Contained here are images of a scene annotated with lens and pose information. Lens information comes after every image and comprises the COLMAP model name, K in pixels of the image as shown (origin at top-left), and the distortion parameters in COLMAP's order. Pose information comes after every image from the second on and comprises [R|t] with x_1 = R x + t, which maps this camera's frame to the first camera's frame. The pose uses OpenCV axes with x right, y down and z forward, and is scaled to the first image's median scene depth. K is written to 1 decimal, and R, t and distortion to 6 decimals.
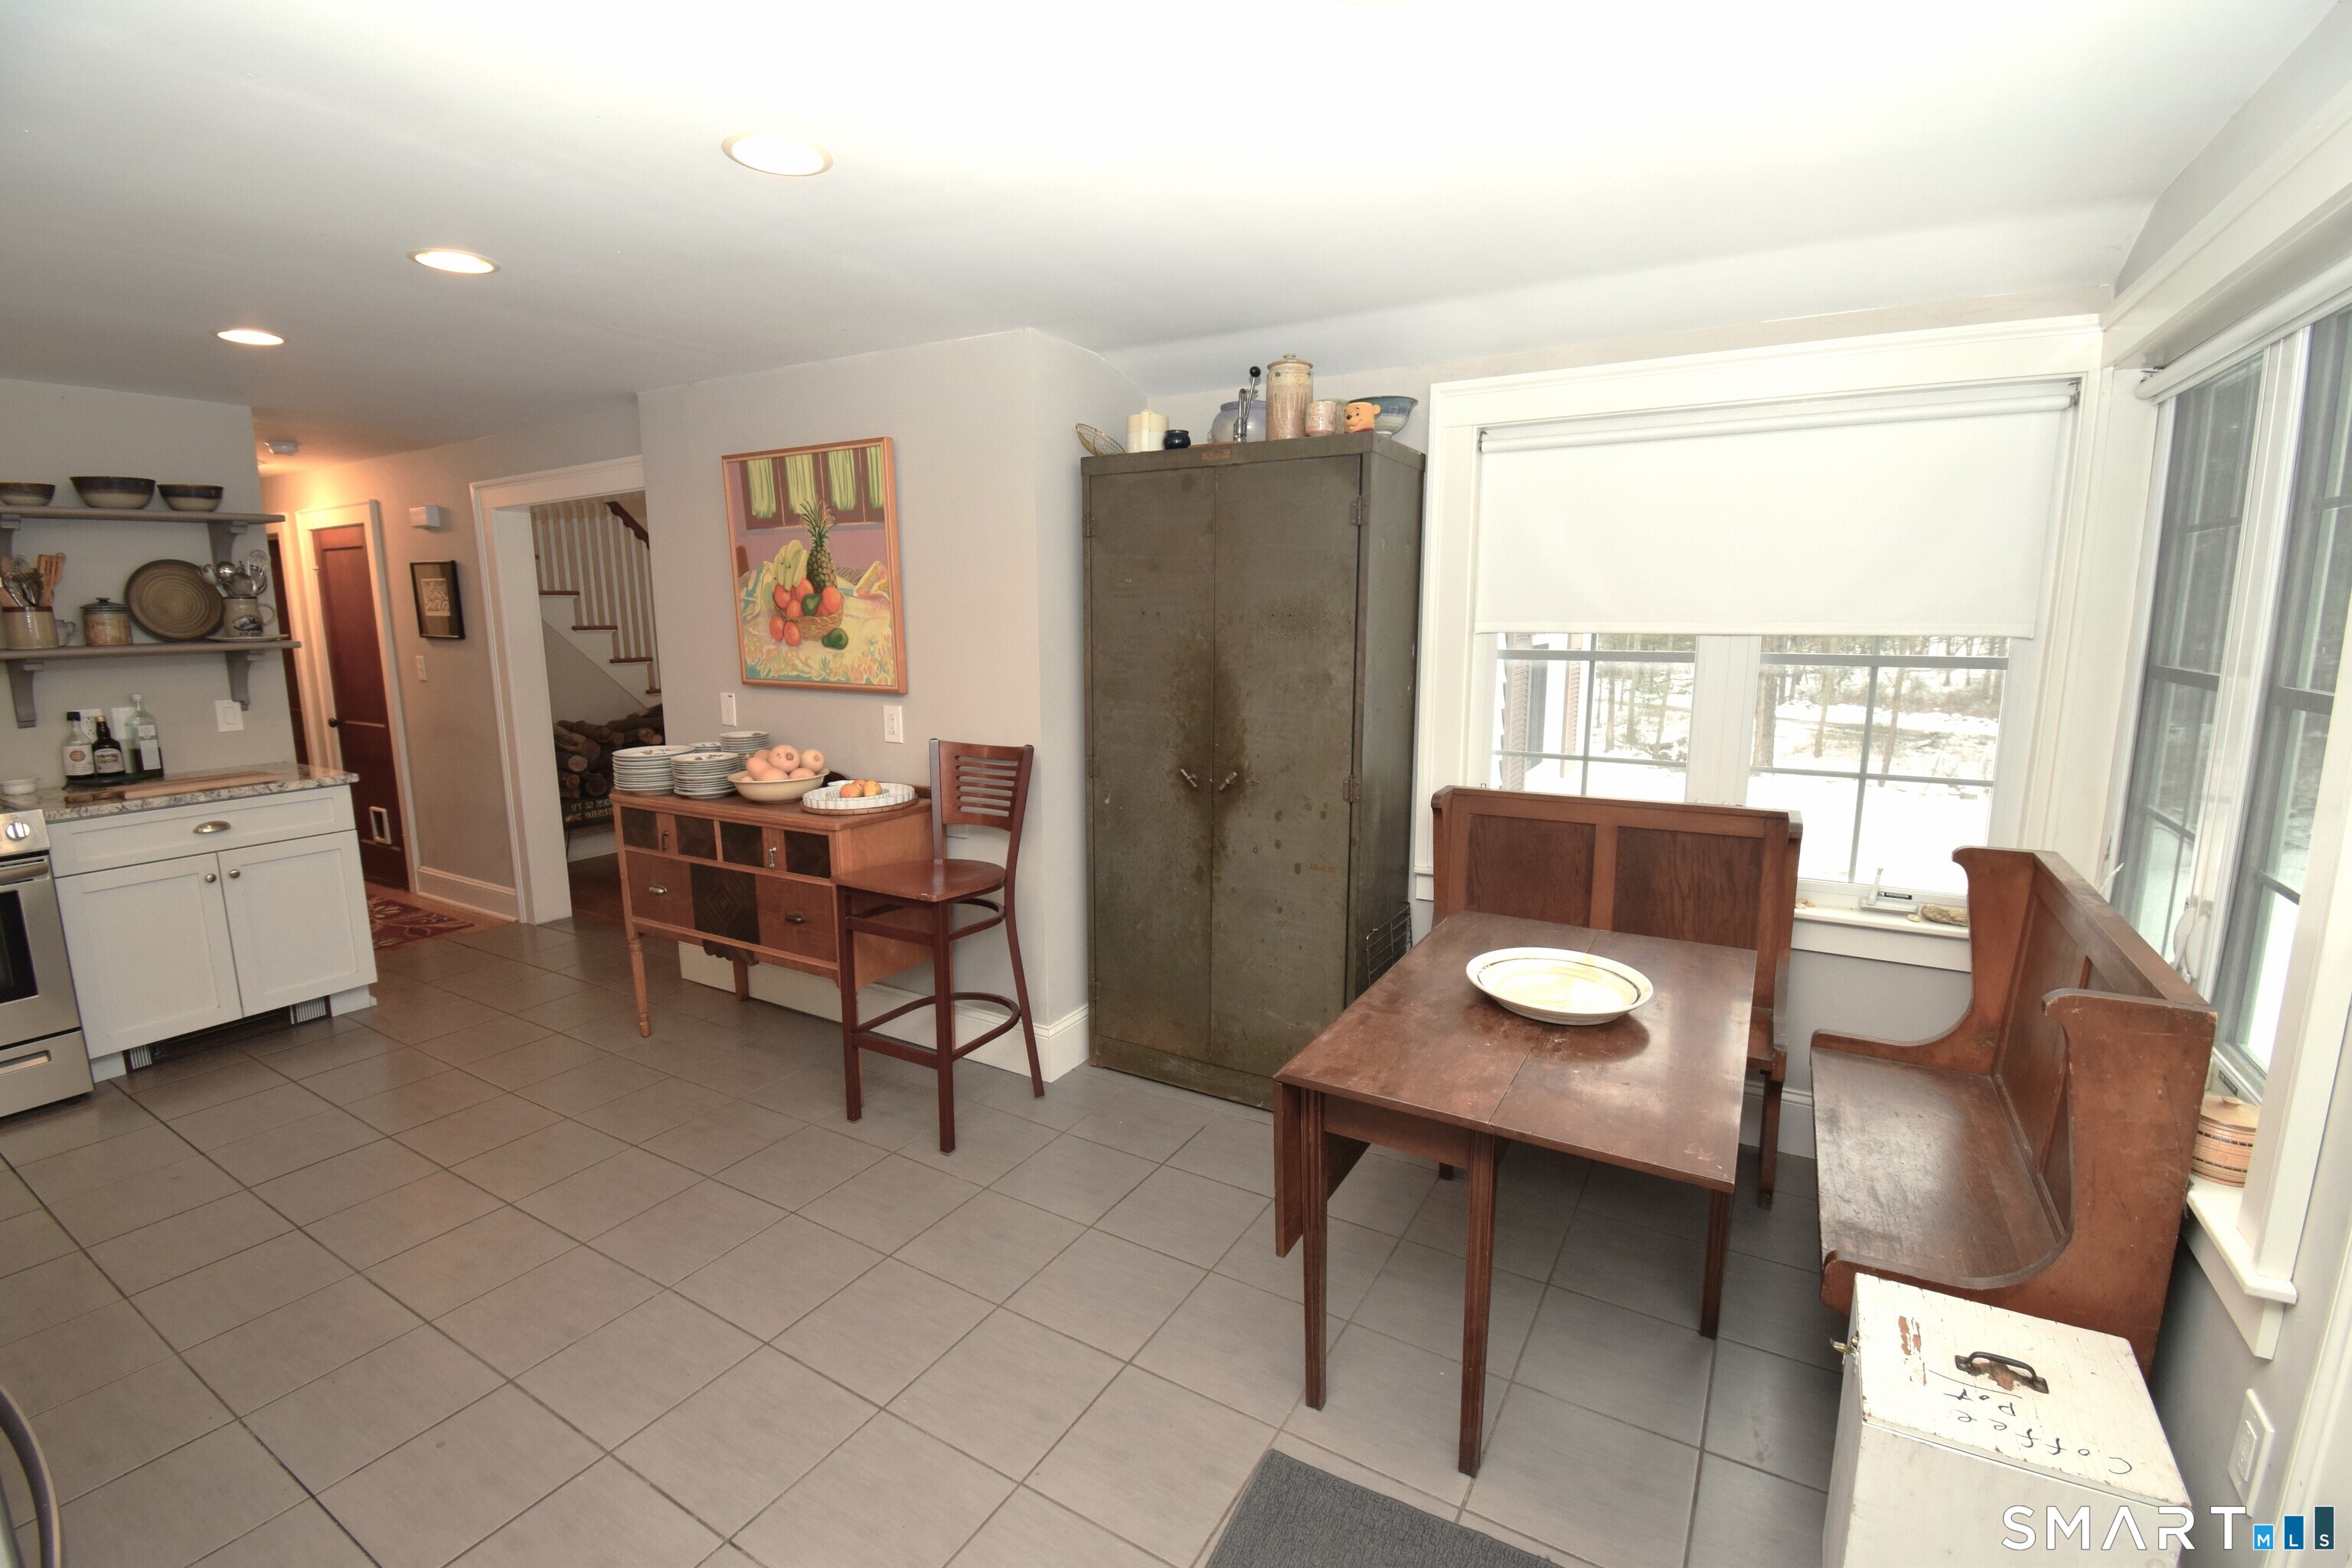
lens RADIAL K [[1046.6, 0, 1174.1], [0, 1046.6, 794.1], [0, 0, 1]] dist [-0.011869, -0.006308]
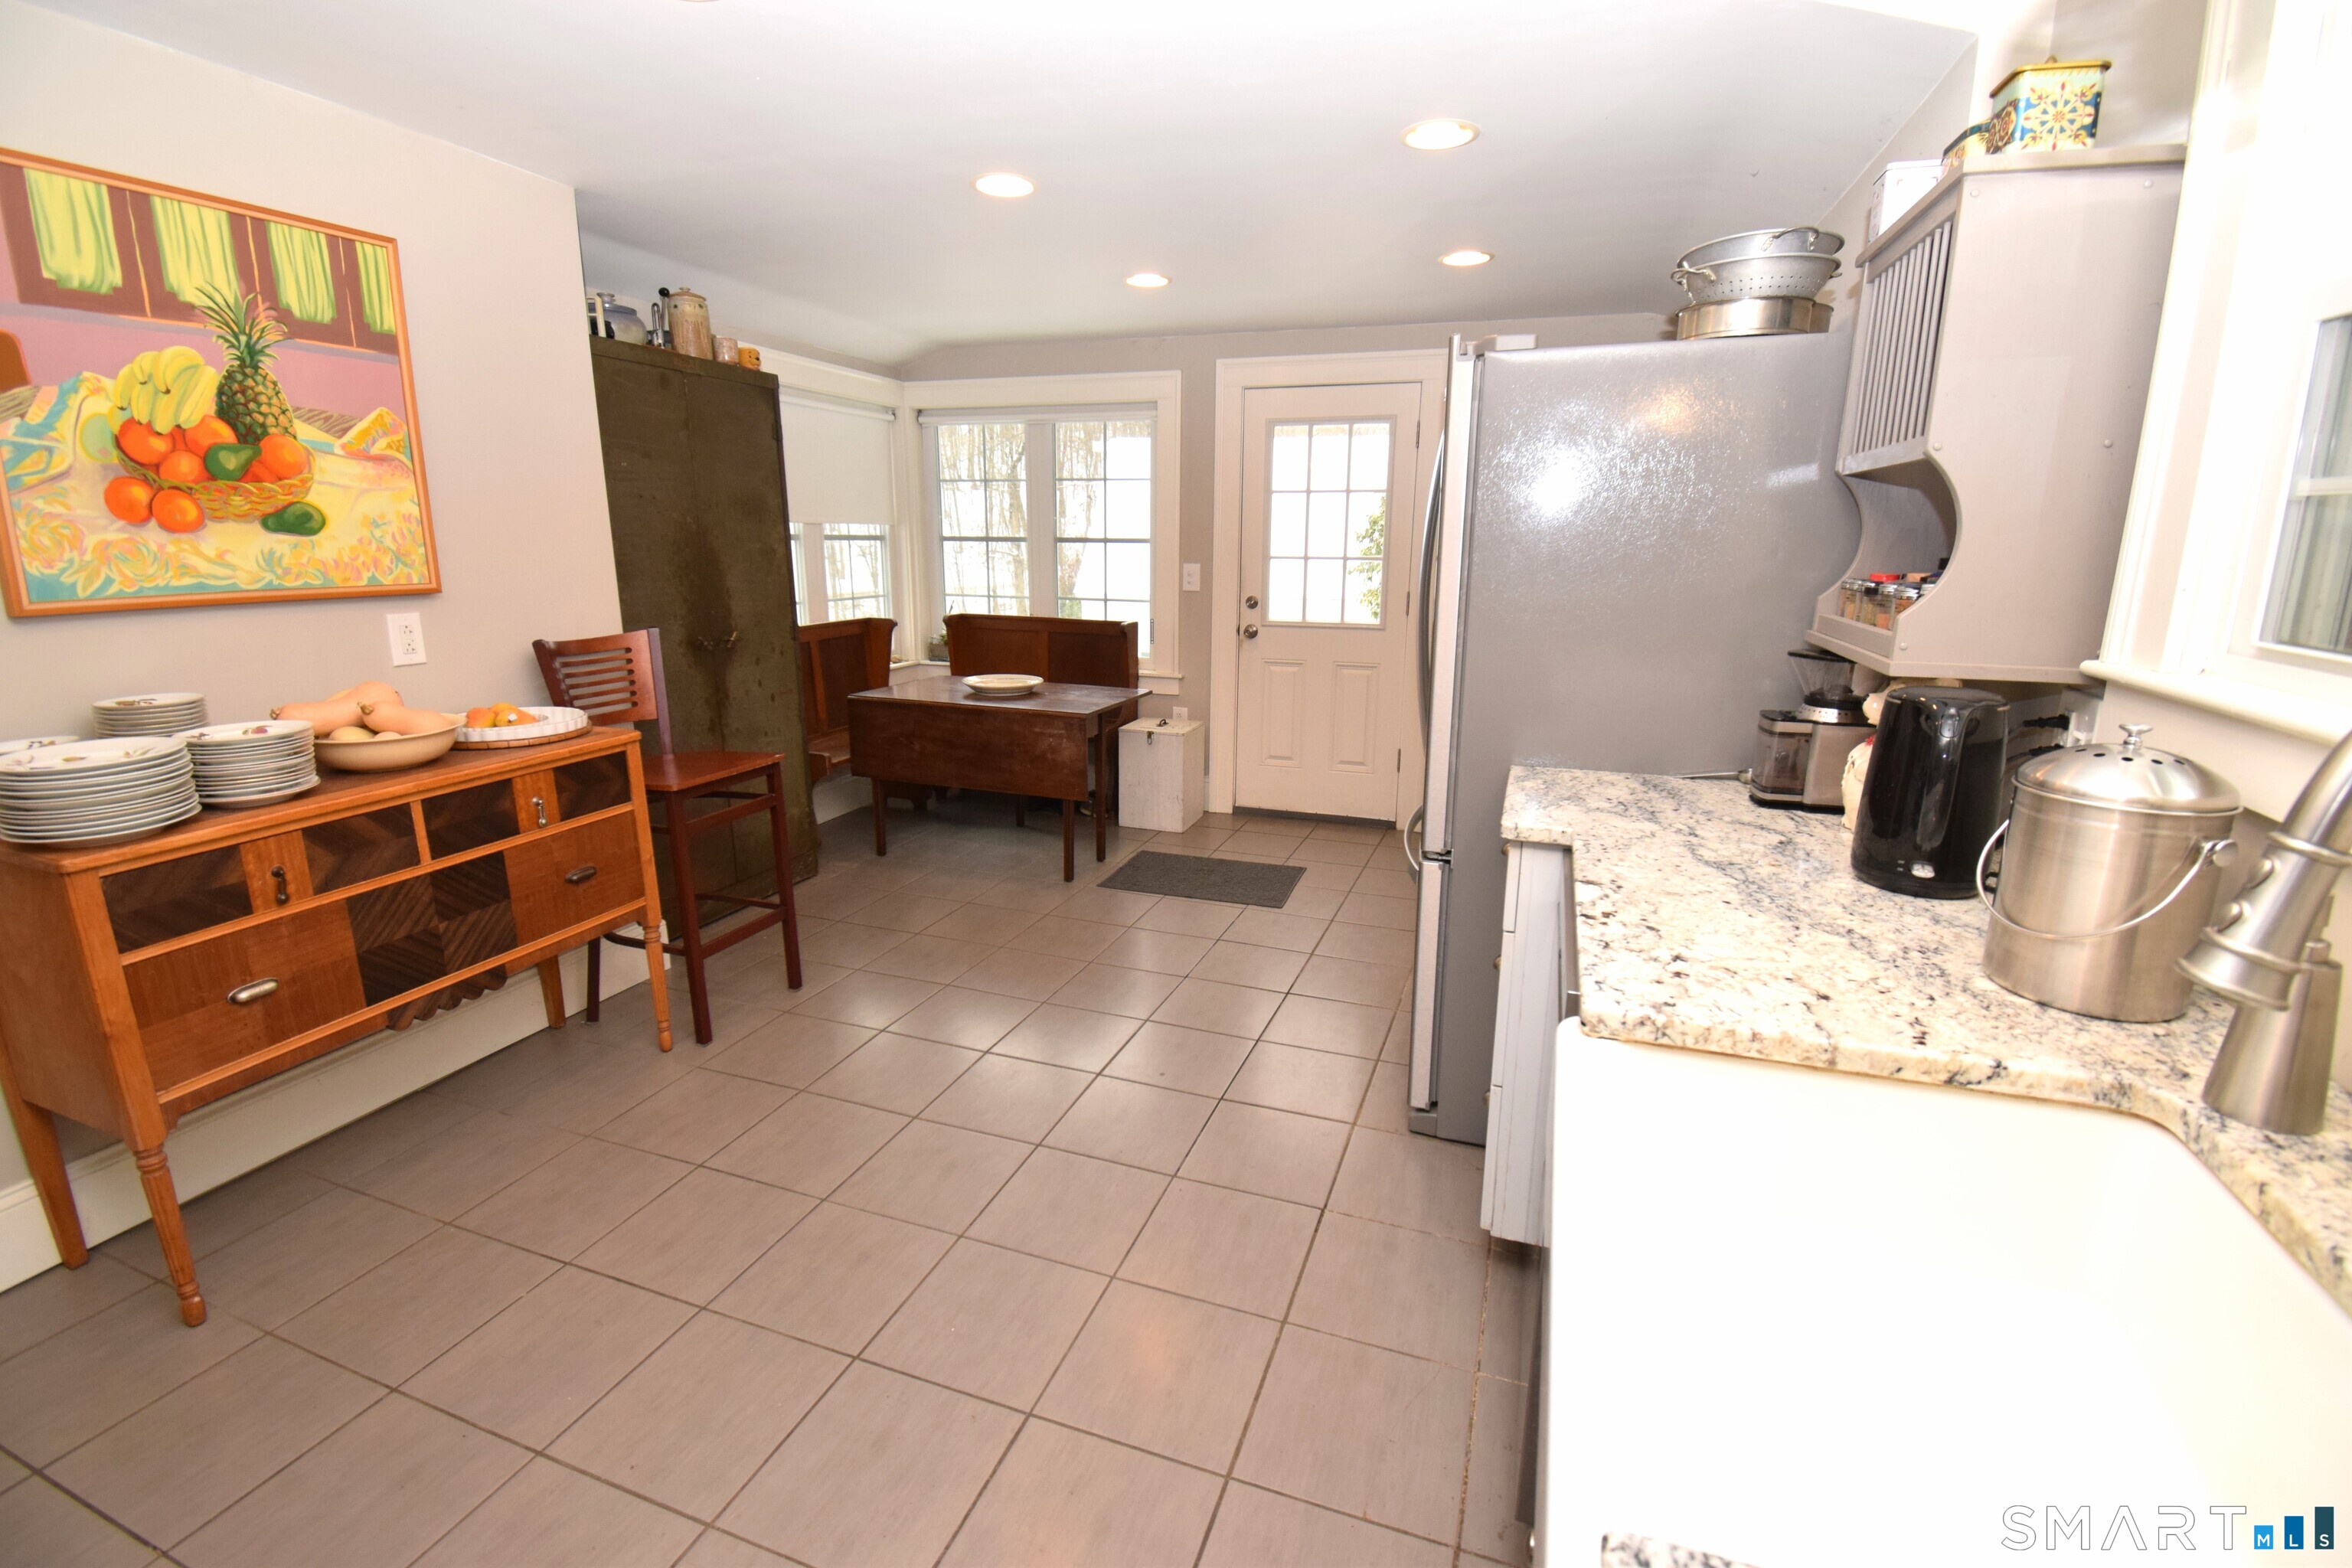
lens RADIAL K [[1046.6, 0, 1180.7], [0, 1046.6, 784.2], [0, 0, 1]] dist [-0.011869, -0.006308]
pose [[-0.189627, -0.223156, 0.956160, -1.074126], [0.170209, 0.951614, 0.255851, -0.063612], [-0.966990, 0.211263, -0.142469, 0.600966]]
